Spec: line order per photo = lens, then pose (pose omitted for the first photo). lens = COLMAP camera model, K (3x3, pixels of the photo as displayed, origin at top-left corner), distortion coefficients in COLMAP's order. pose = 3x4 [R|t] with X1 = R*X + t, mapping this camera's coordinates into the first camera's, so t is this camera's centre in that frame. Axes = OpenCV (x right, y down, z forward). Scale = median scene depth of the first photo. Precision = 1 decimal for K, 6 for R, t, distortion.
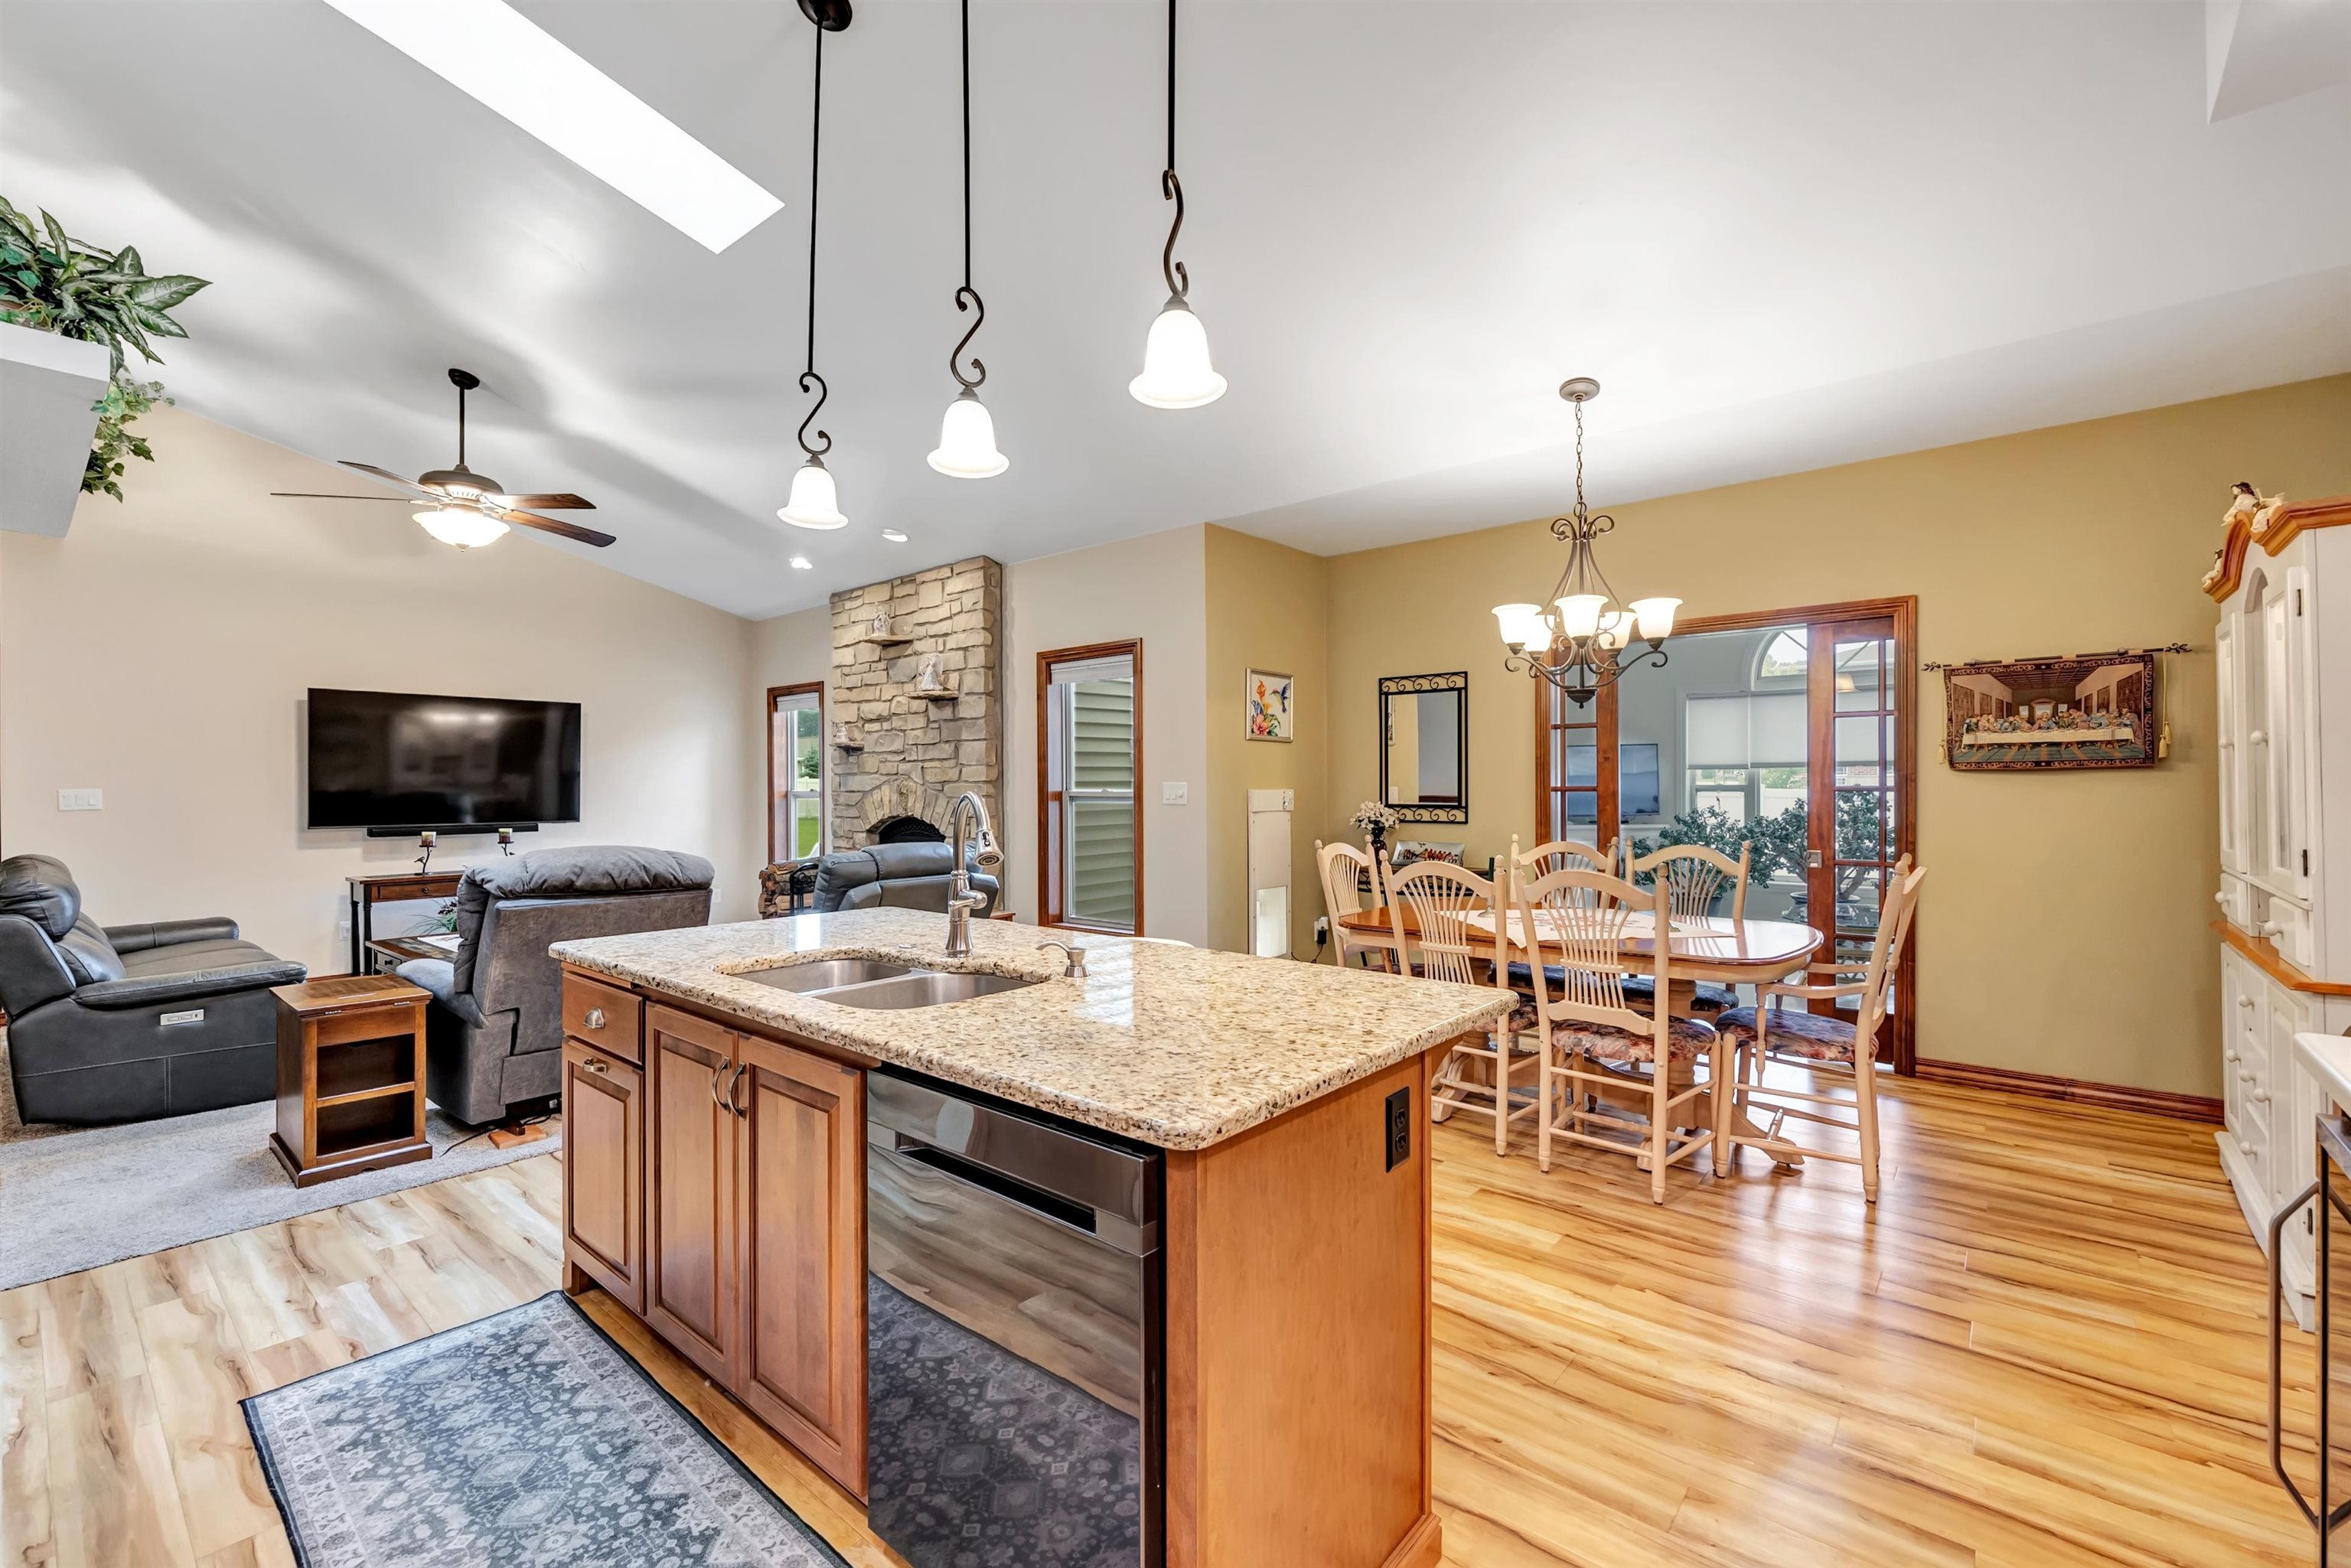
lens RADIAL K [[996.1, 0, 1231.2], [0, 996.1, 783.9], [0, 0, 1]] dist [0.000843, -0.000561]
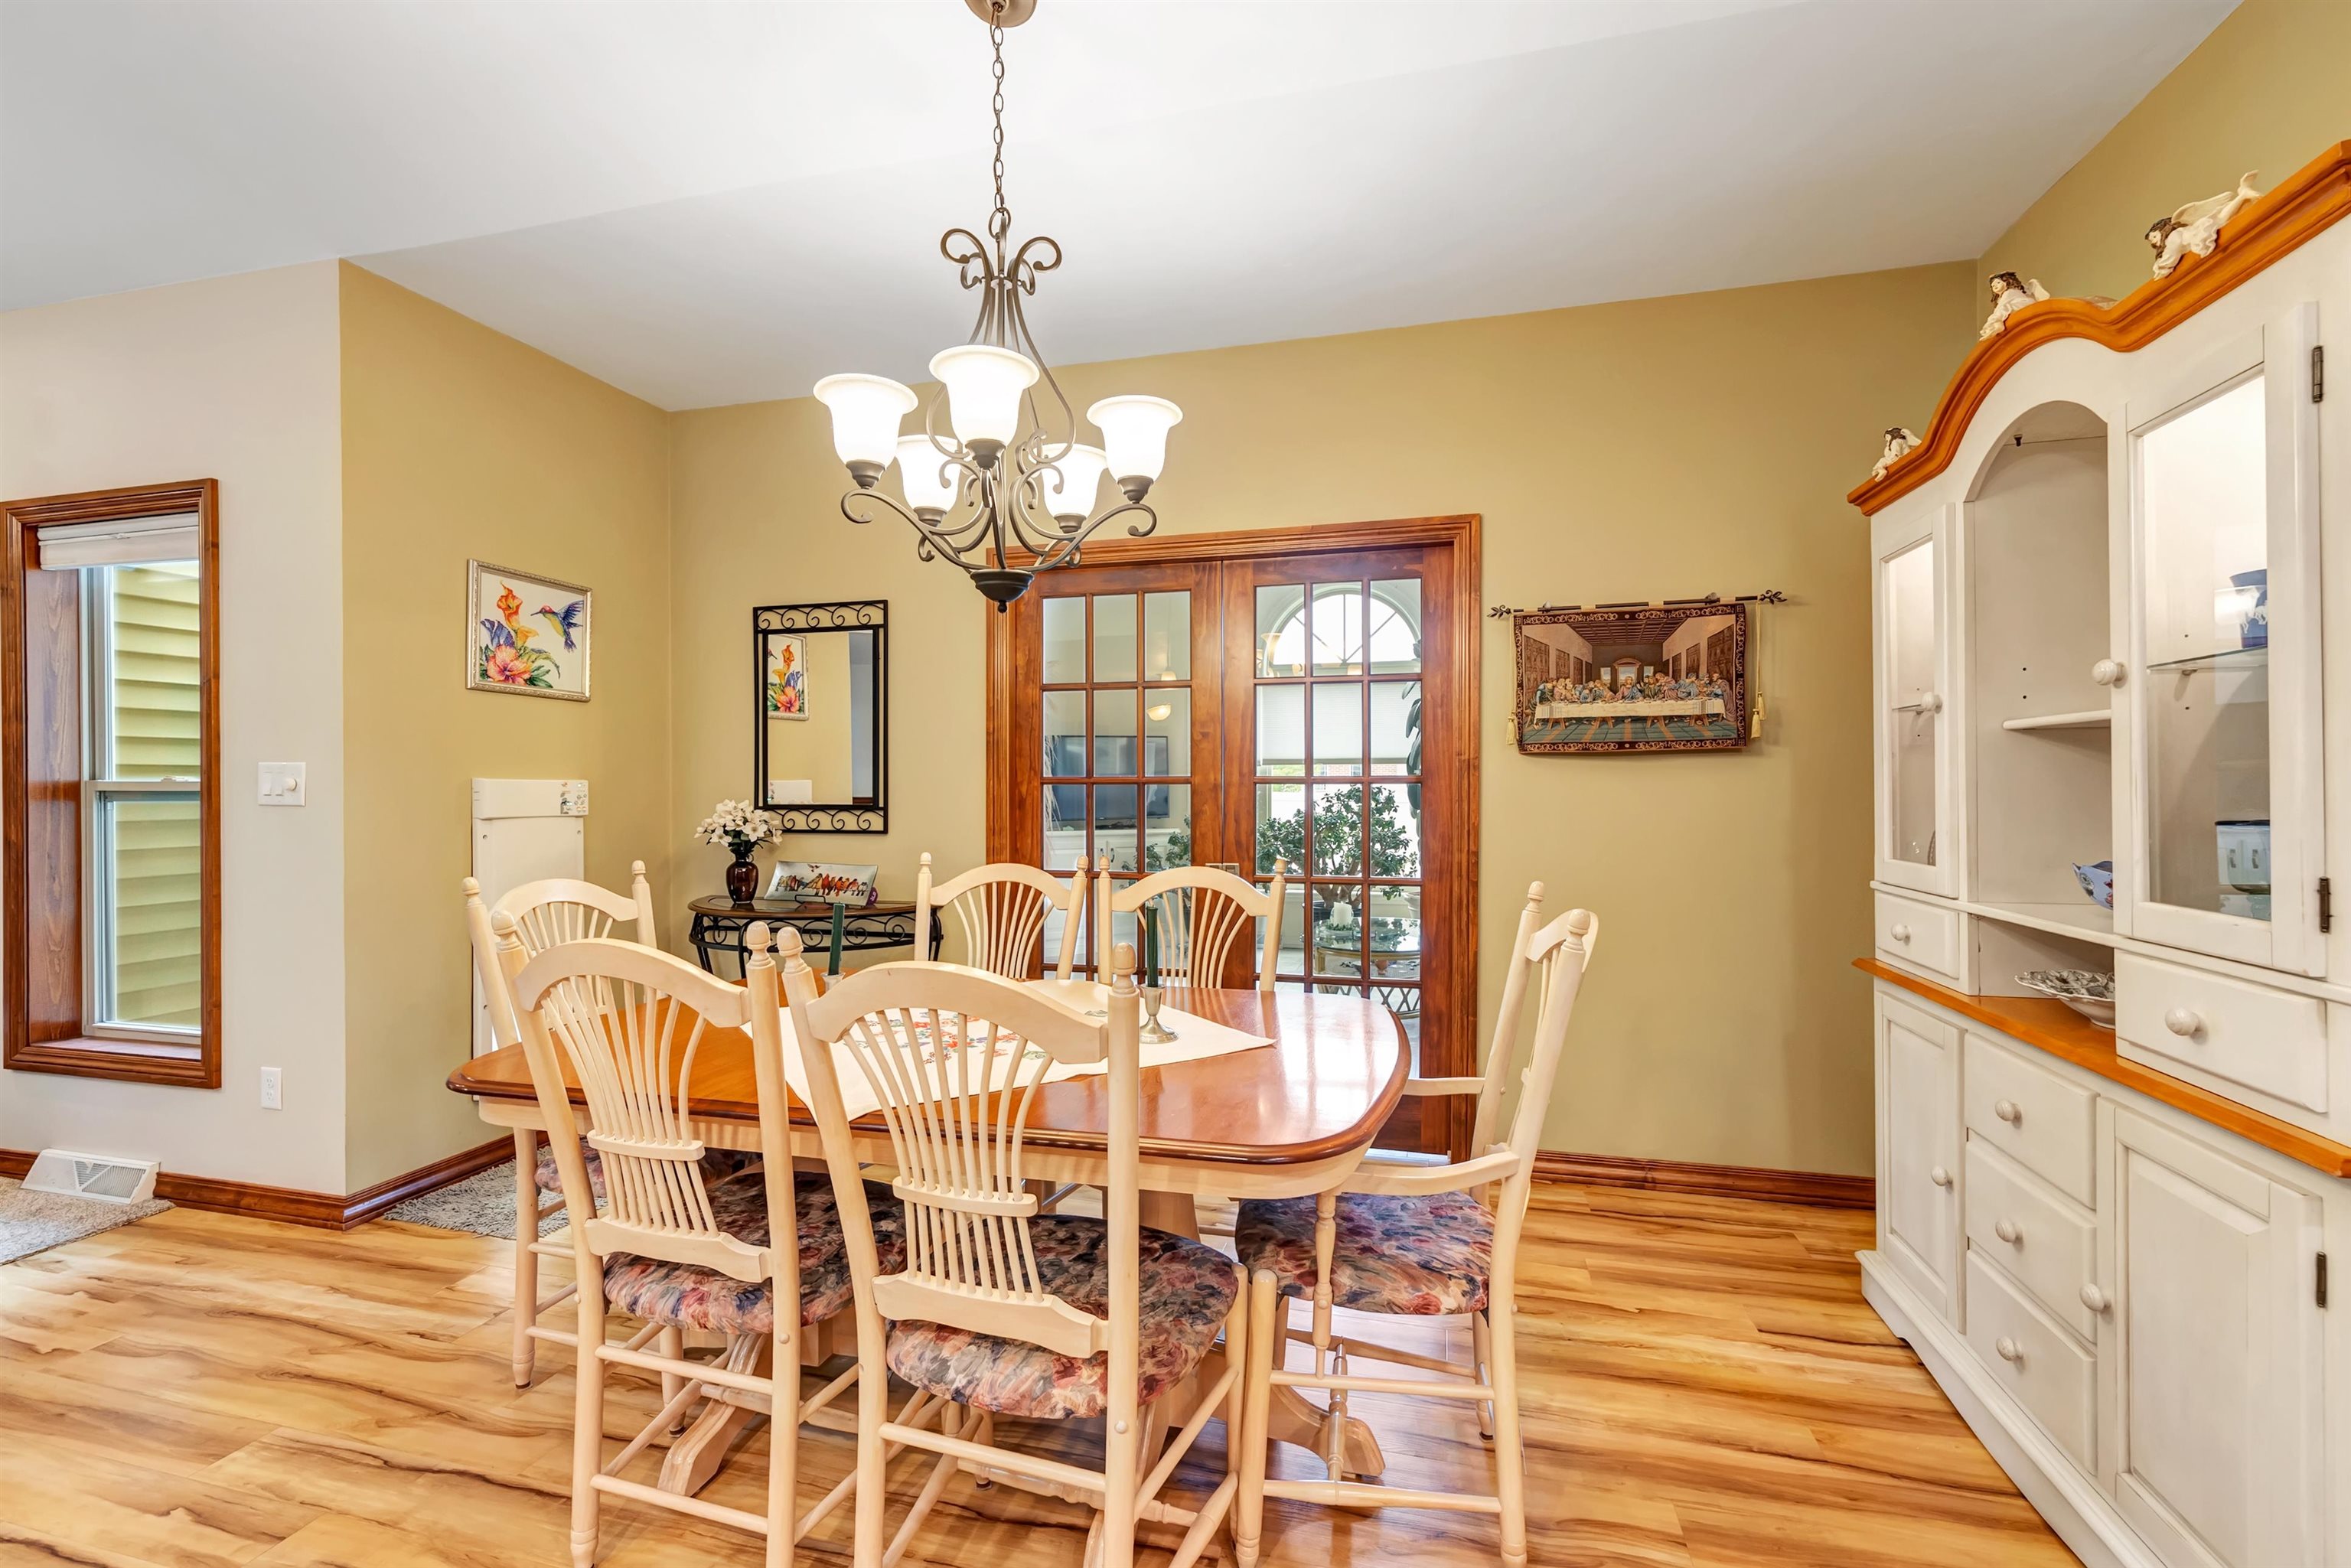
lens RADIAL K [[1001.1, 0, 1202.7], [0, 1001.1, 779.7], [0, 0, 1]] dist [0.001611, -0.000873]
pose [[0.909040, 0.007373, 0.416644, 0.154021], [-0.003339, 0.999940, -0.010409, 0.010538], [-0.416696, 0.008071, 0.909010, 0.326198]]
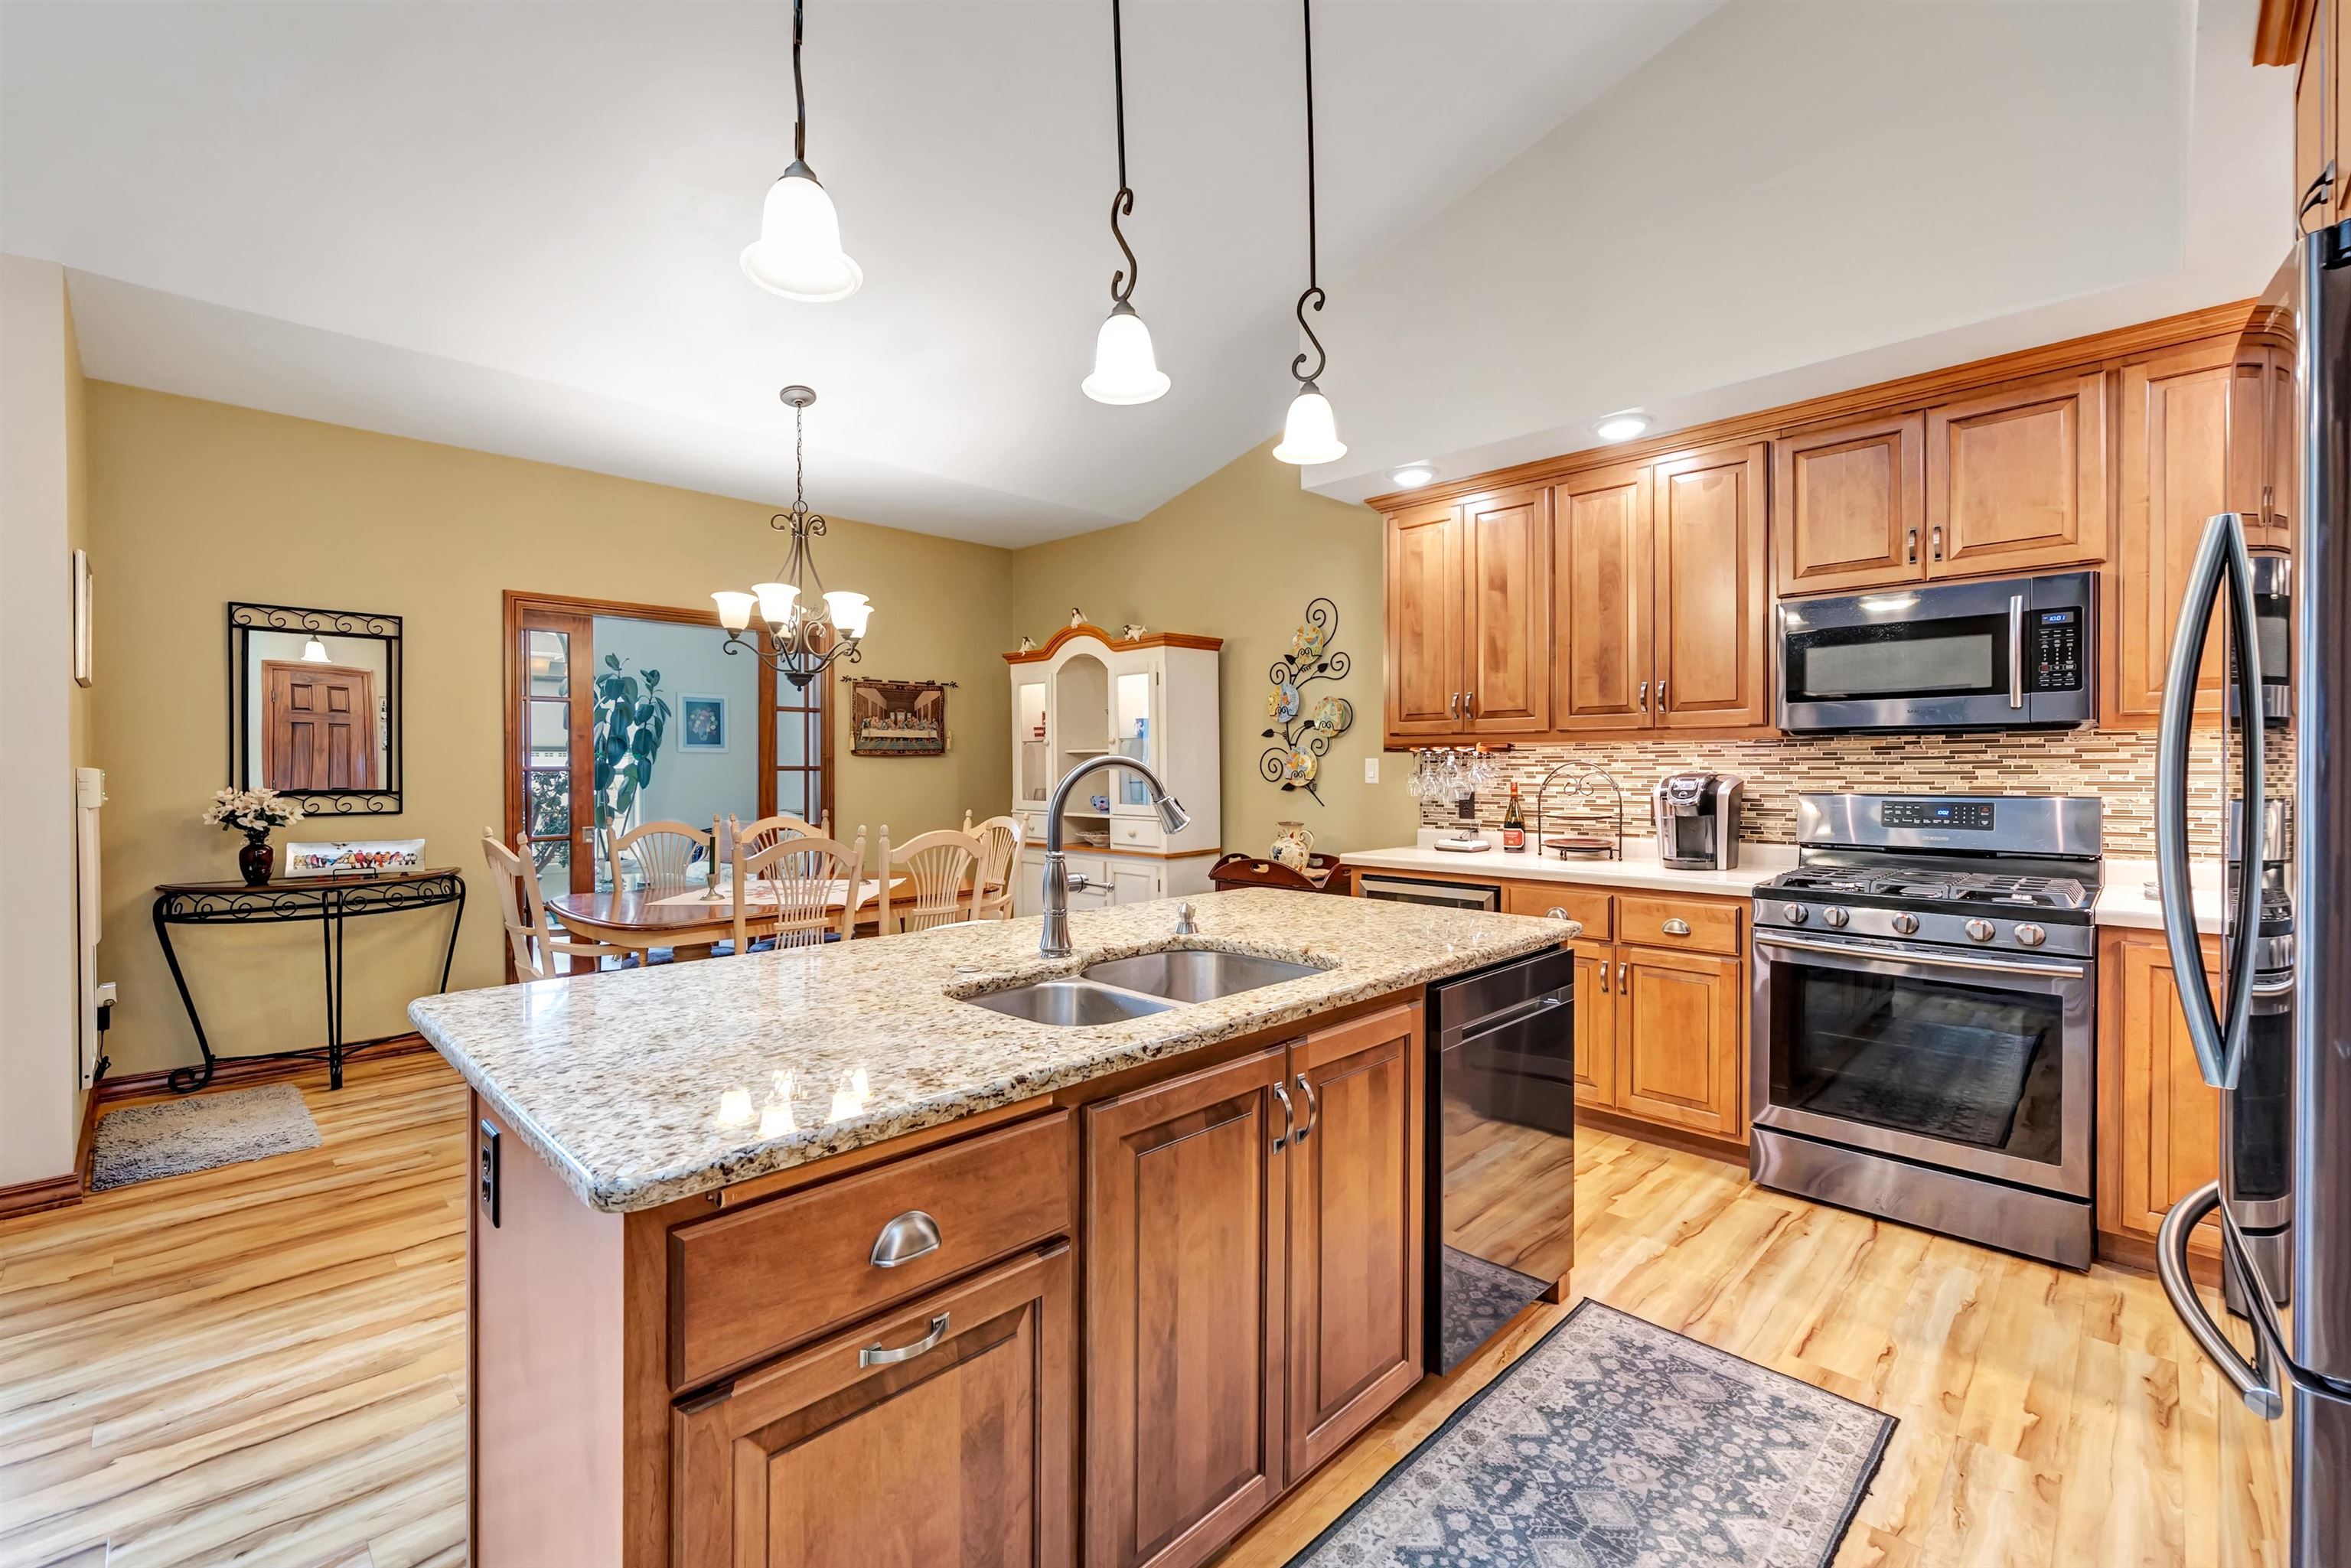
lens RADIAL K [[996.1, 0, 1105.6], [0, 996.1, 773.9], [0, 0, 1]] dist [0.000843, -0.000561]
pose [[0.126402, -0.001401, 0.991978, -0.459989], [0.000148, 0.999999, 0.001394, 0.007953], [-0.991979, -0.000029, 0.126402, 0.365764]]
